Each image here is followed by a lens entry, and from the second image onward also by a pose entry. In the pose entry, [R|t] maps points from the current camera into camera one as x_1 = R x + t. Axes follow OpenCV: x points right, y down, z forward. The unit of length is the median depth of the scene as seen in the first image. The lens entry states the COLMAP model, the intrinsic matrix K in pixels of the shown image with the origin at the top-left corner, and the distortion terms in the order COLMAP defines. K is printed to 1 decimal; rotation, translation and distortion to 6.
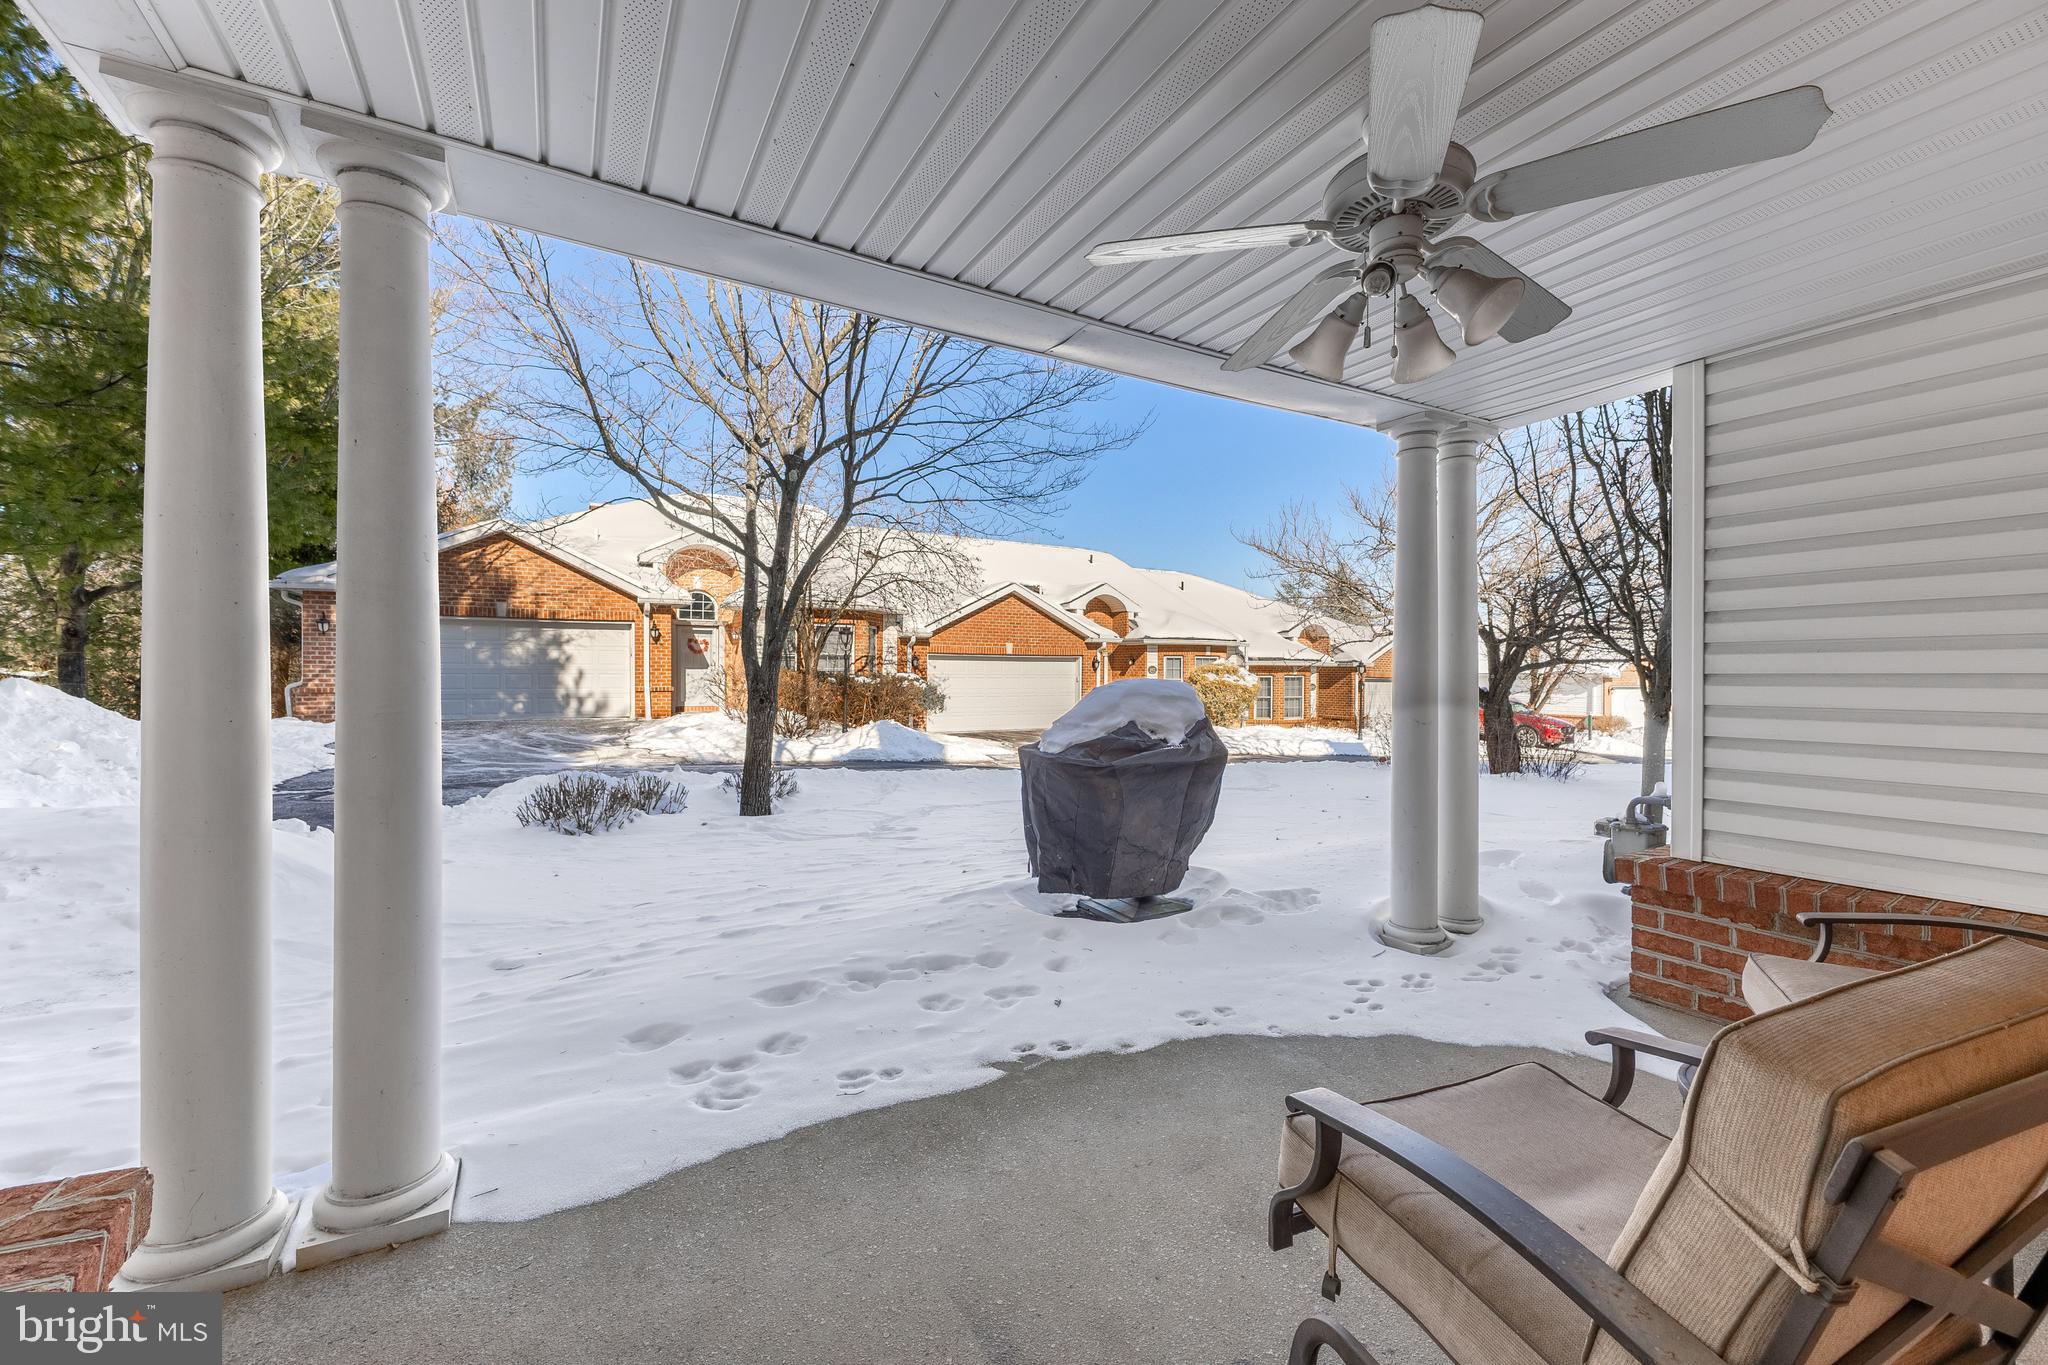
lens RADIAL K [[809.4, 0, 1026.5], [0, 809.4, 683.7], [0, 0, 1]] dist [0.012762, -0.000036]
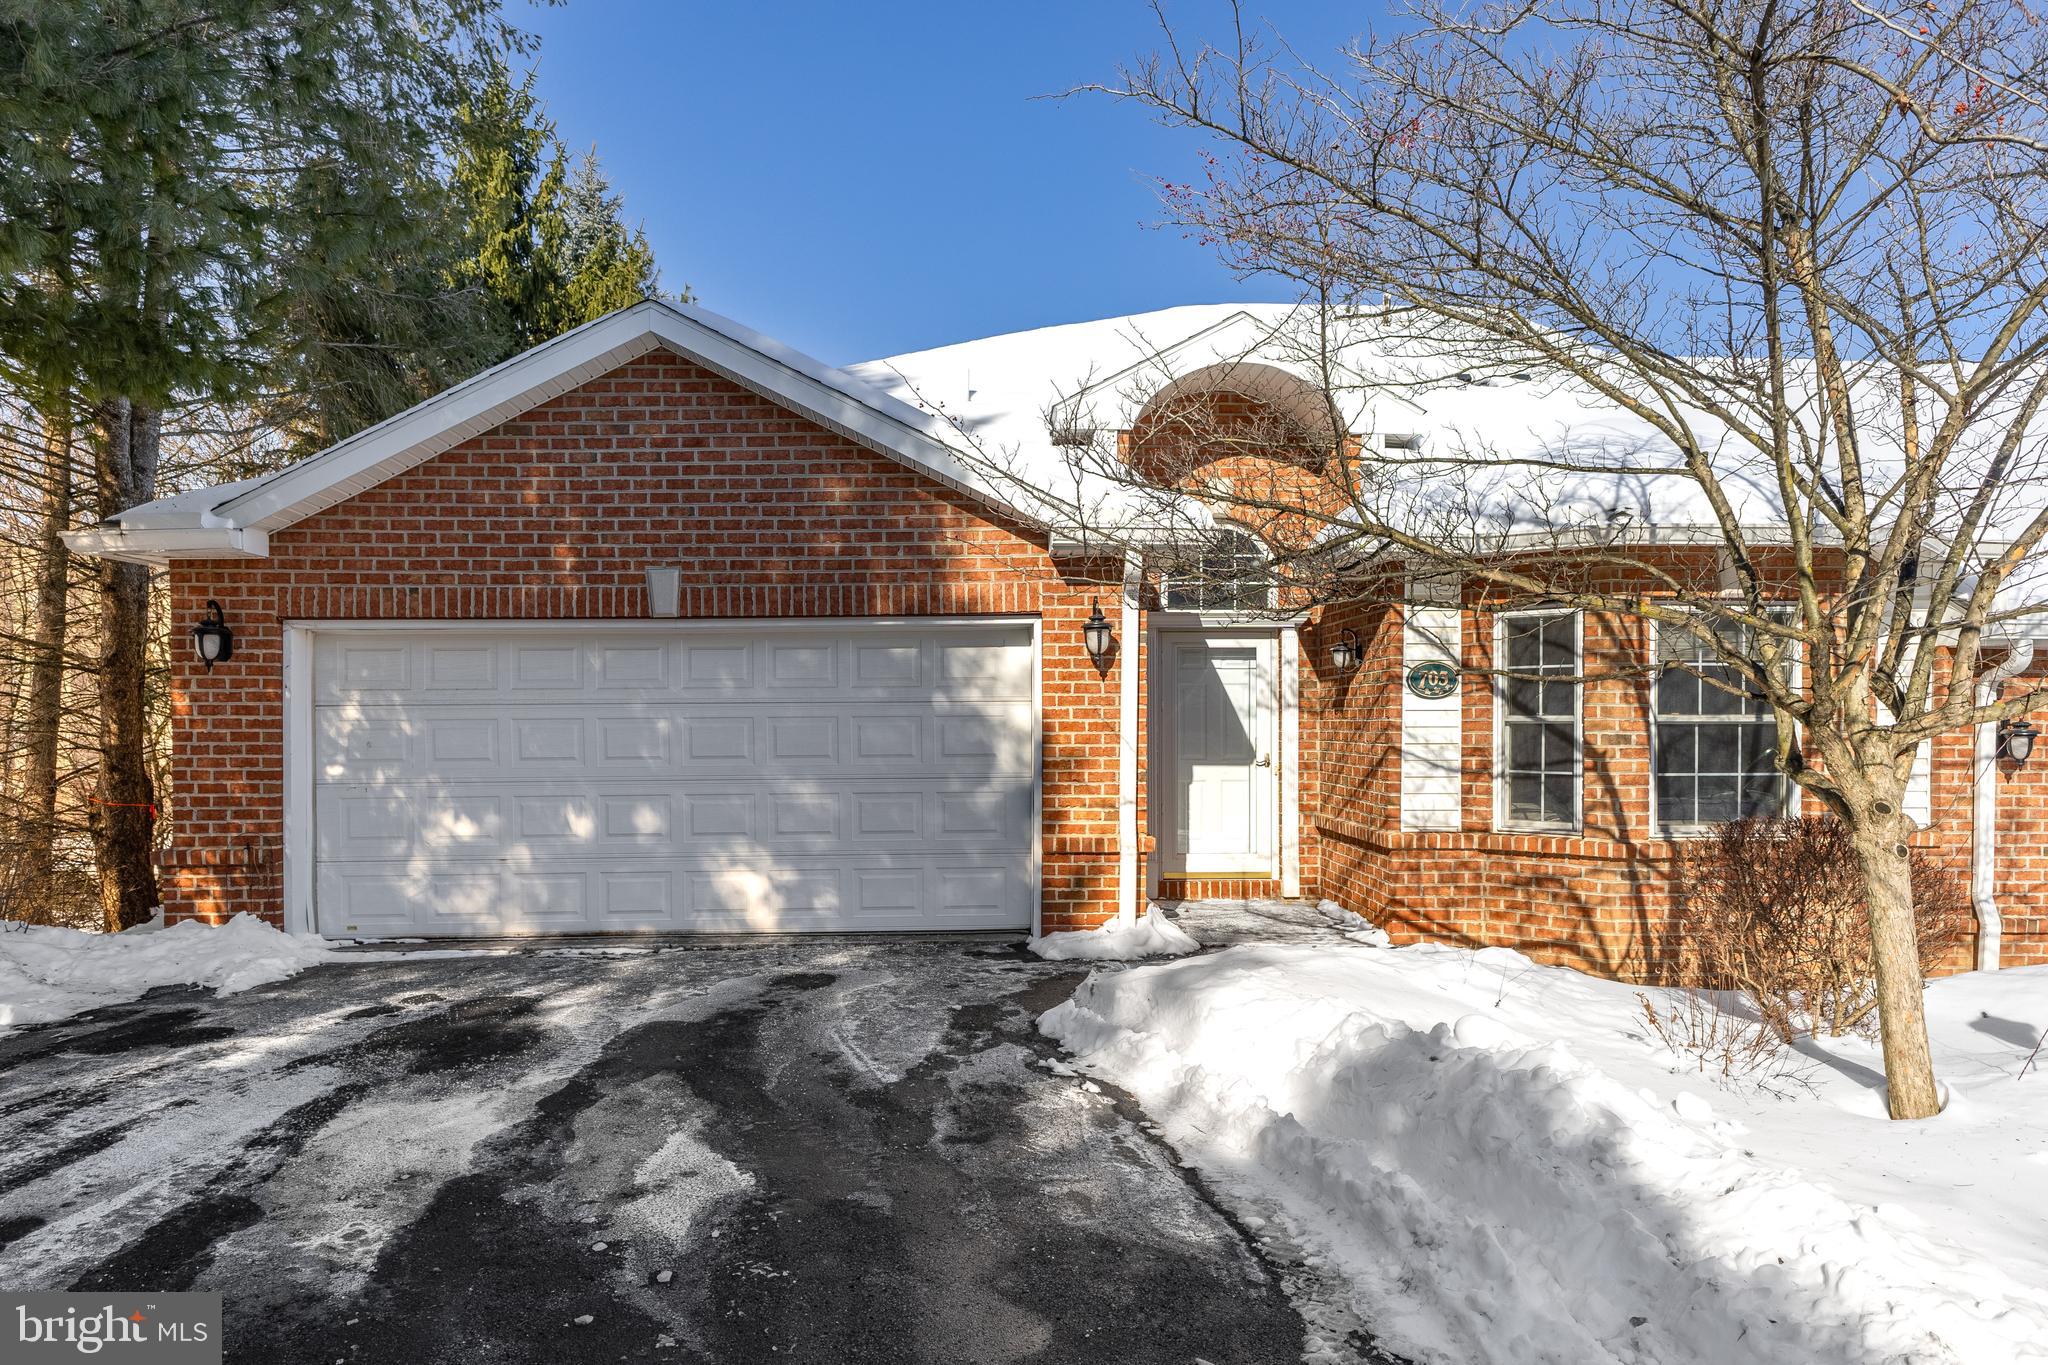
lens RADIAL K [[1233.7, 0, 1023.6], [0, 1233.7, 688.5], [0, 0, 1]] dist [0.001495, 0.000249]
pose [[0.876750, -0.010244, -0.480838, -0.233247], [0.008158, 0.999946, -0.006429, -0.045128], [0.480878, 0.001714, 0.876786, 0.519061]]
